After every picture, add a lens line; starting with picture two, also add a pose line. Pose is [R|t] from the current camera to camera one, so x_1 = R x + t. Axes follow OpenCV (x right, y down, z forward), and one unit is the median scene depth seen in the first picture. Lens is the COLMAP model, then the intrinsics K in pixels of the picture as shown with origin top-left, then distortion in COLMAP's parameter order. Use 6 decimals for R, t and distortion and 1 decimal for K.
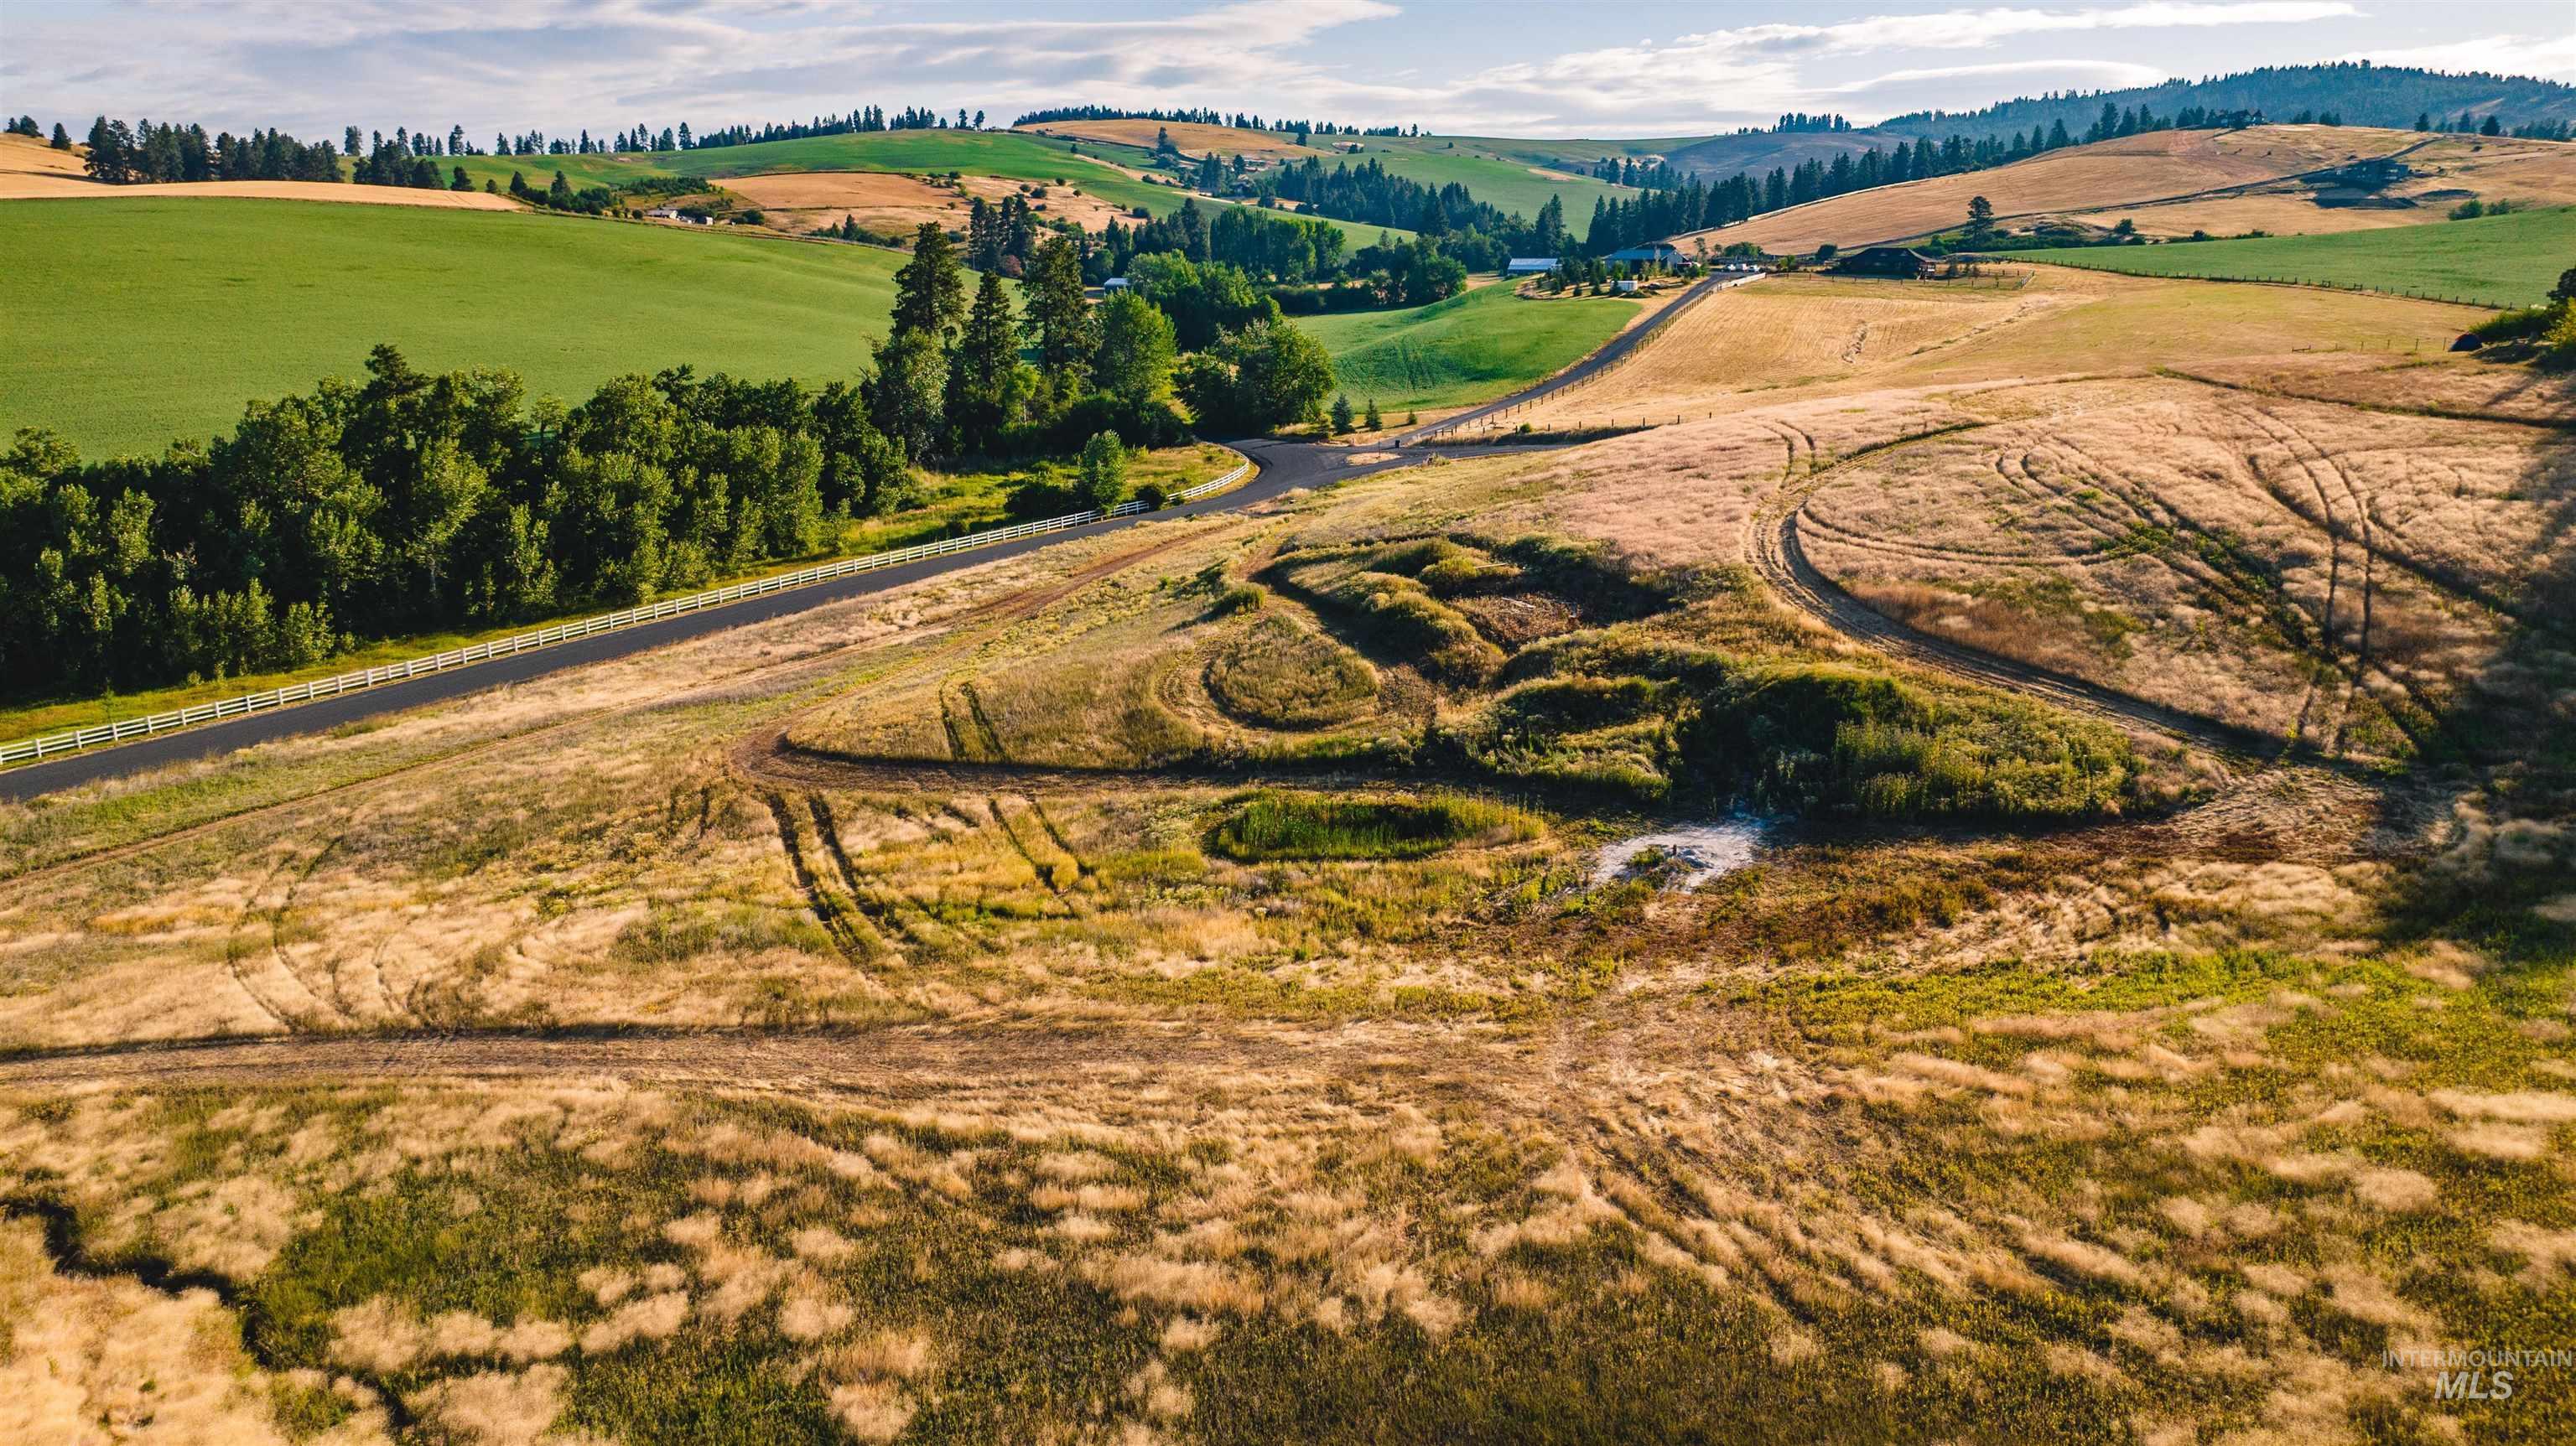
lens RADIAL K [[1820.8, 0, 1288.0], [0, 1820.8, 723.0], [0, 0, 1]] dist [-0.022239, 0.003276]
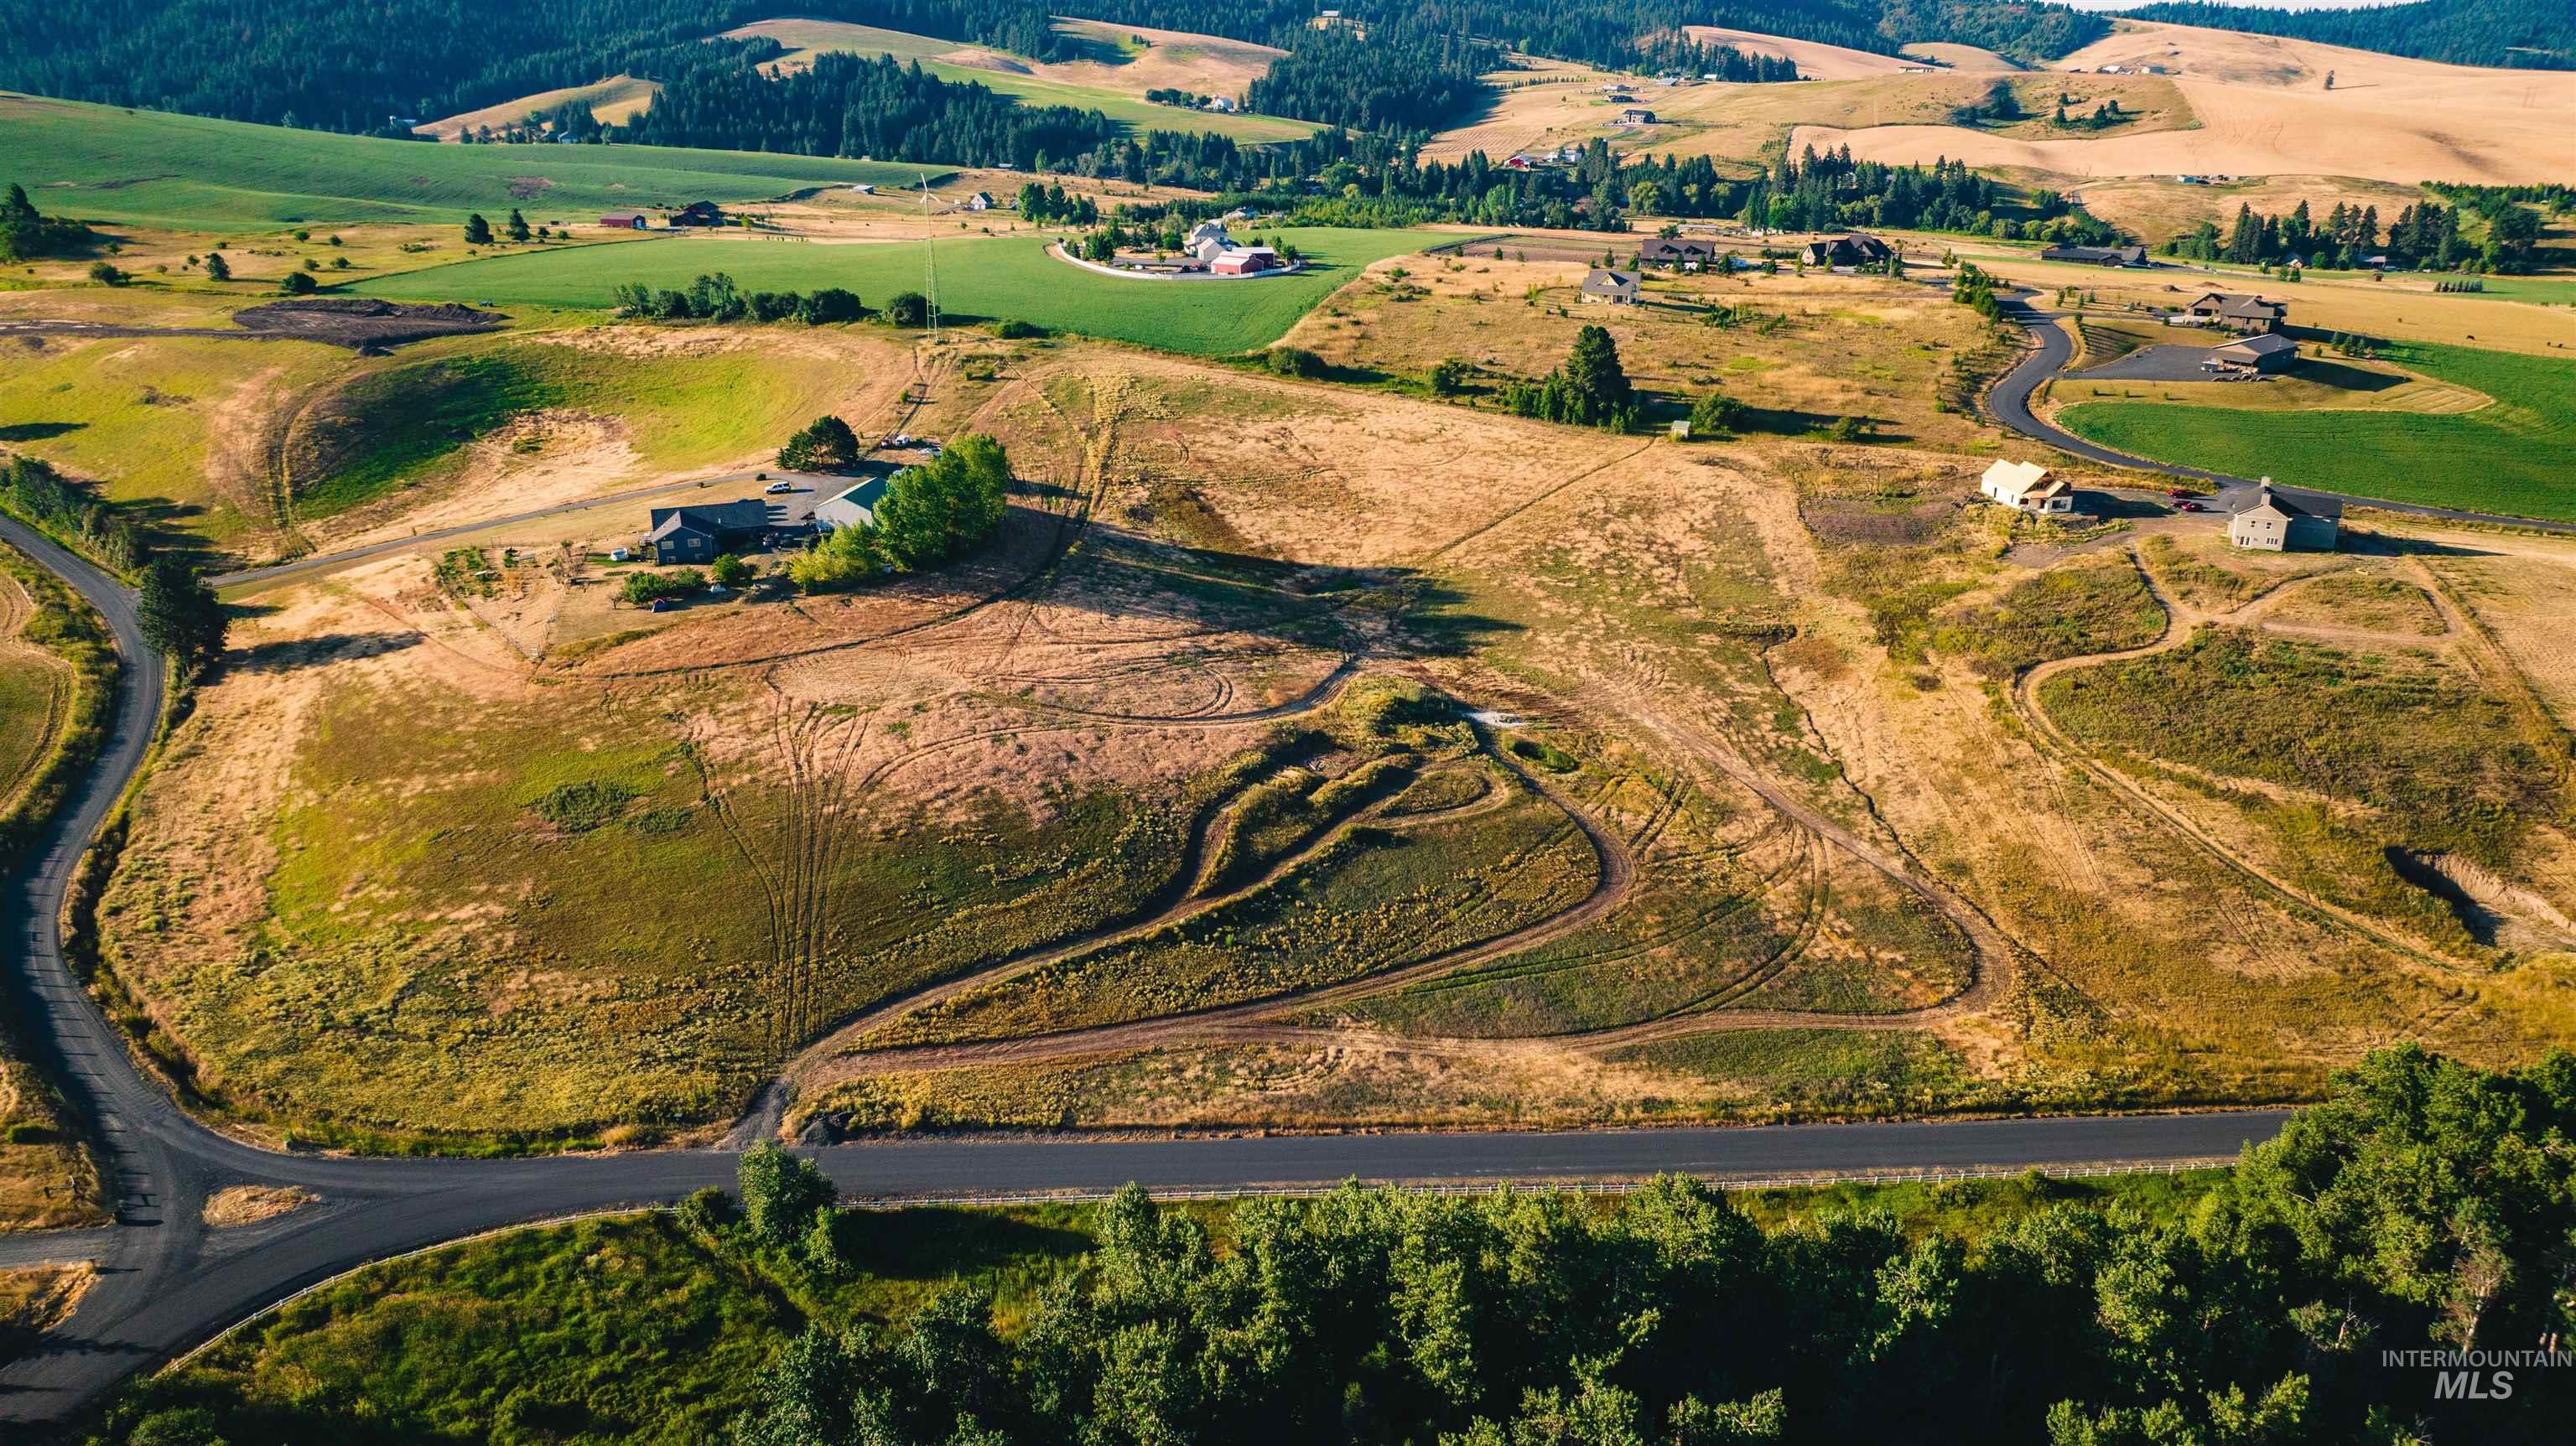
lens RADIAL K [[1807.1, 0, 1288.0], [0, 1807.1, 723.0], [0, 0, 1]] dist [0.025144, 0.000673]
pose [[-0.654570, -0.280112, 0.702194, -1.779062], [0.182719, 0.842671, 0.506477, -1.581724], [-0.733589, 0.459828, -0.500405, 2.653160]]
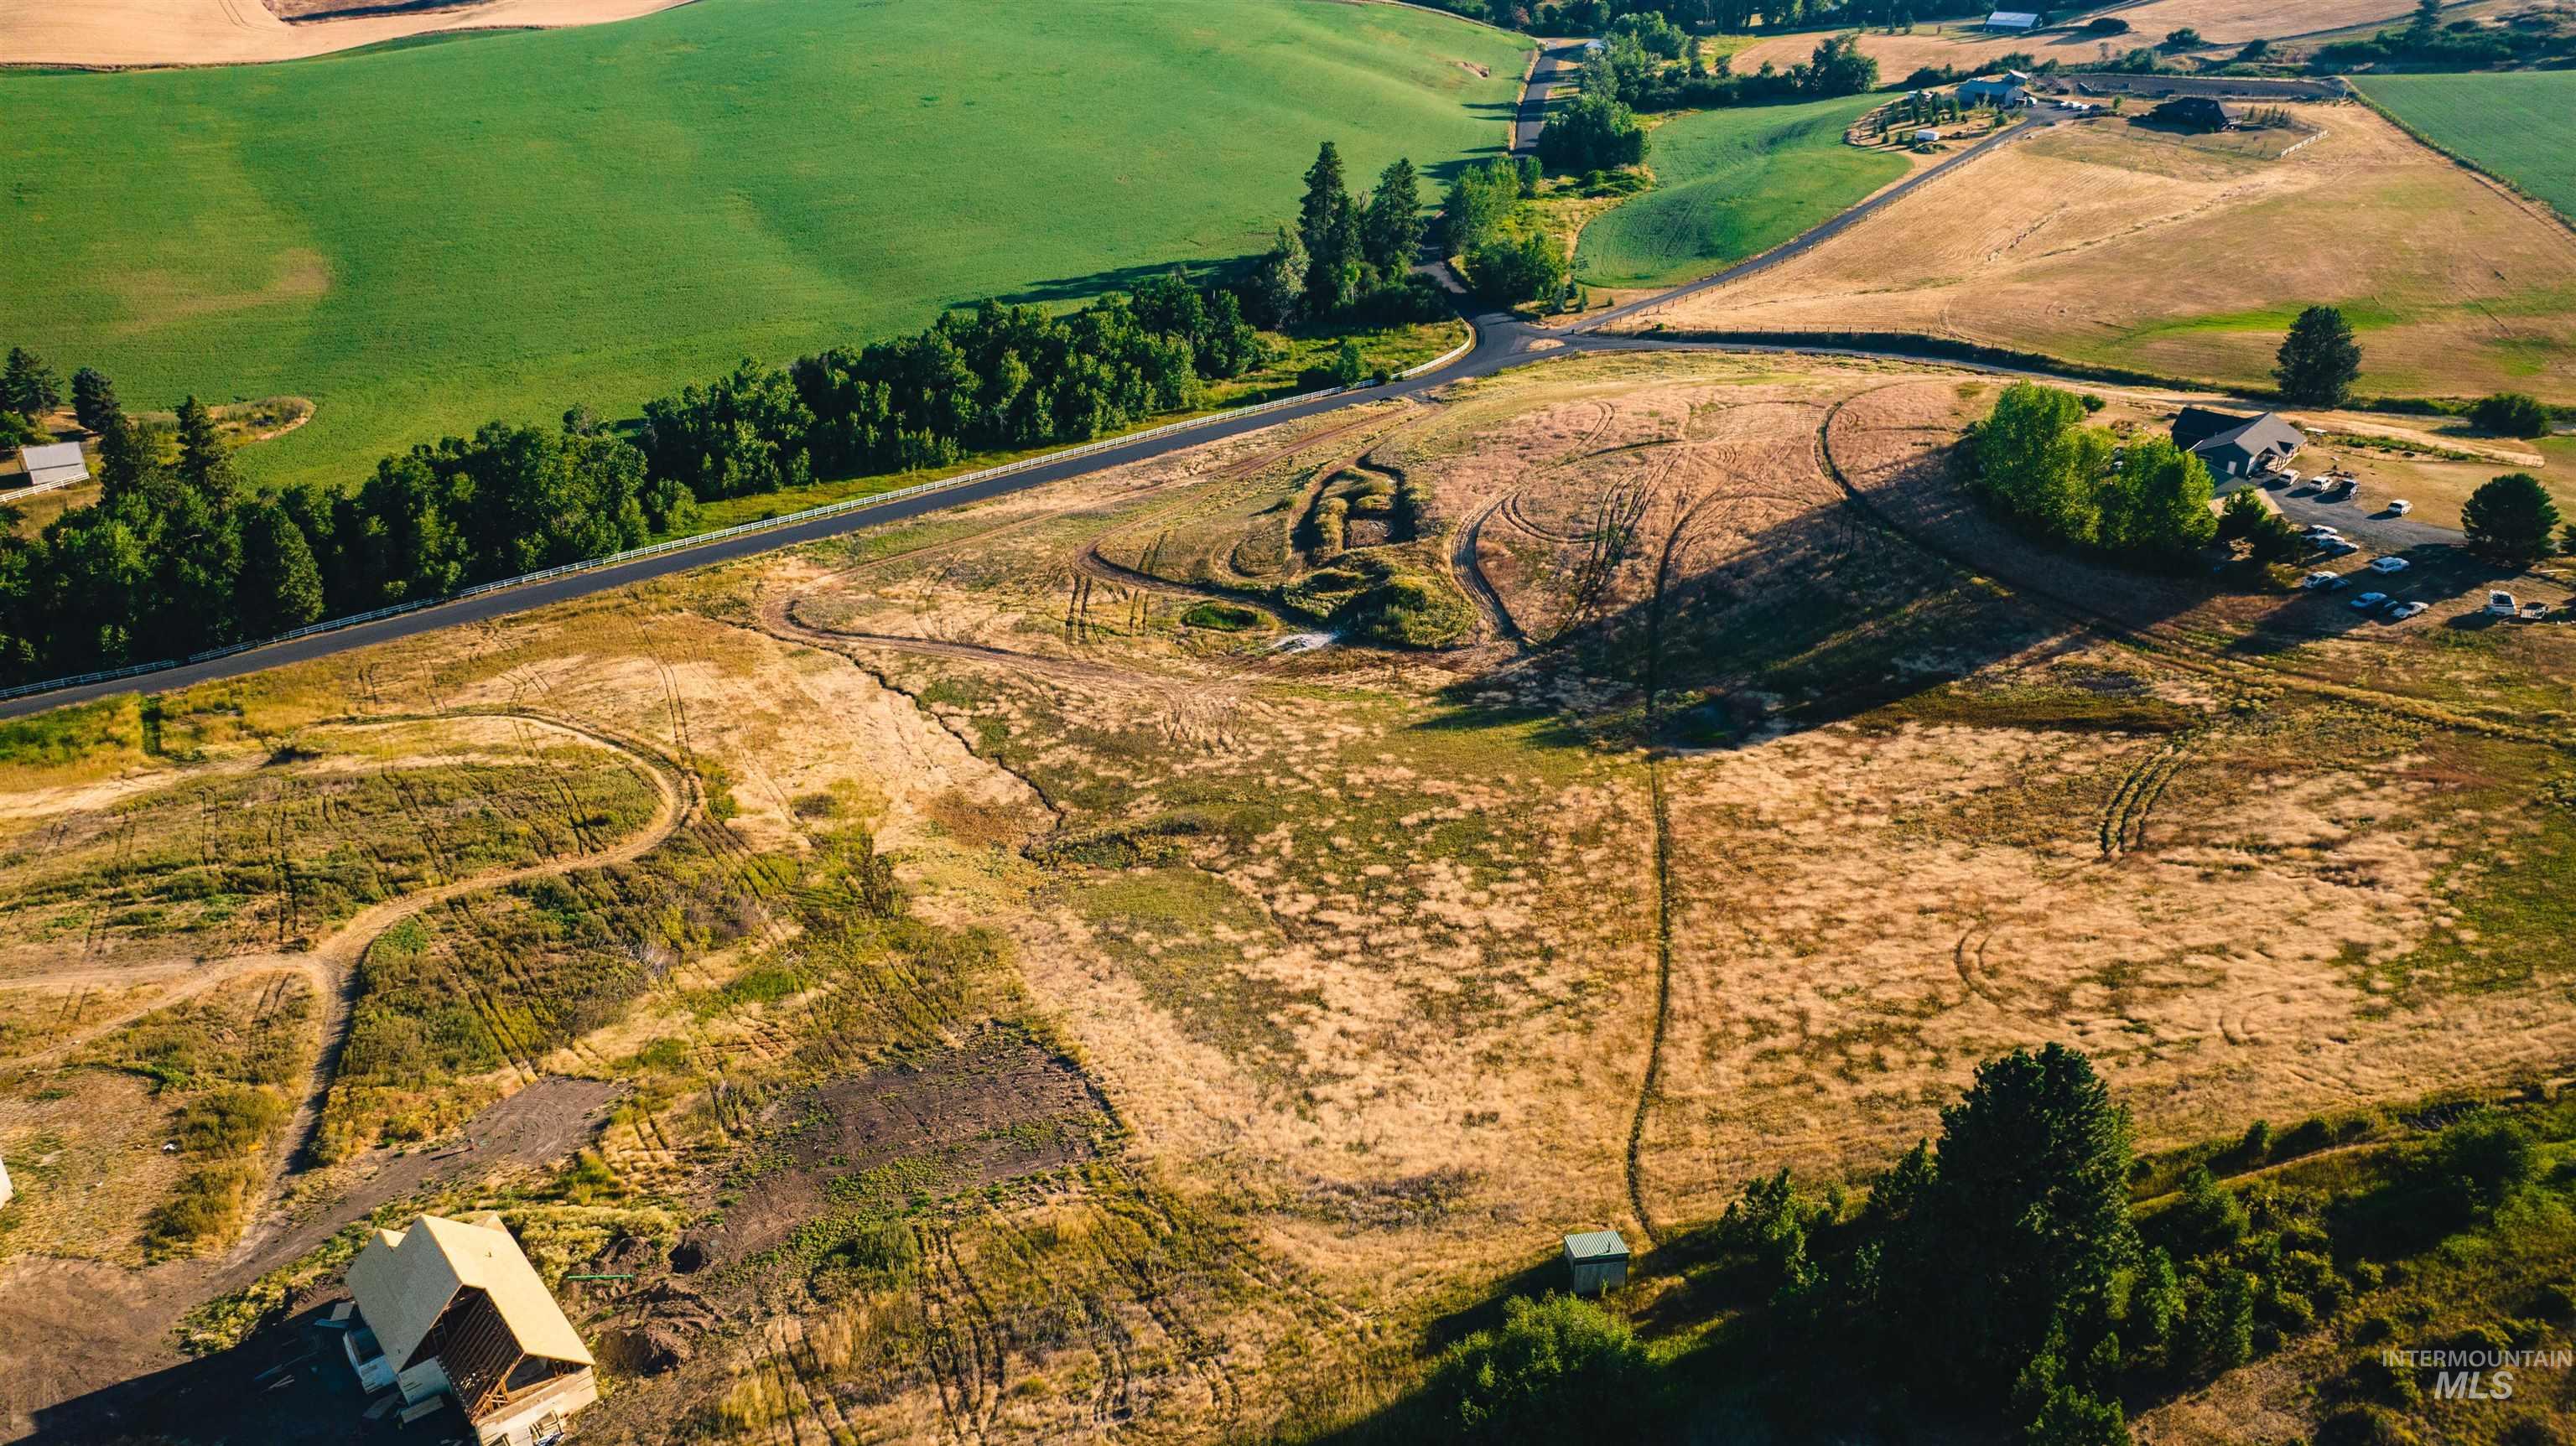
lens RADIAL K [[1807.1, 0, 1288.0], [0, 1807.1, 723.0], [0, 0, 1]] dist [0.025144, 0.000673]
pose [[0.942574, 0.152520, -0.297141, 0.983200], [-0.087477, 0.971324, 0.221083, -0.421215], [0.322340, -0.182394, 0.928886, -1.733510]]
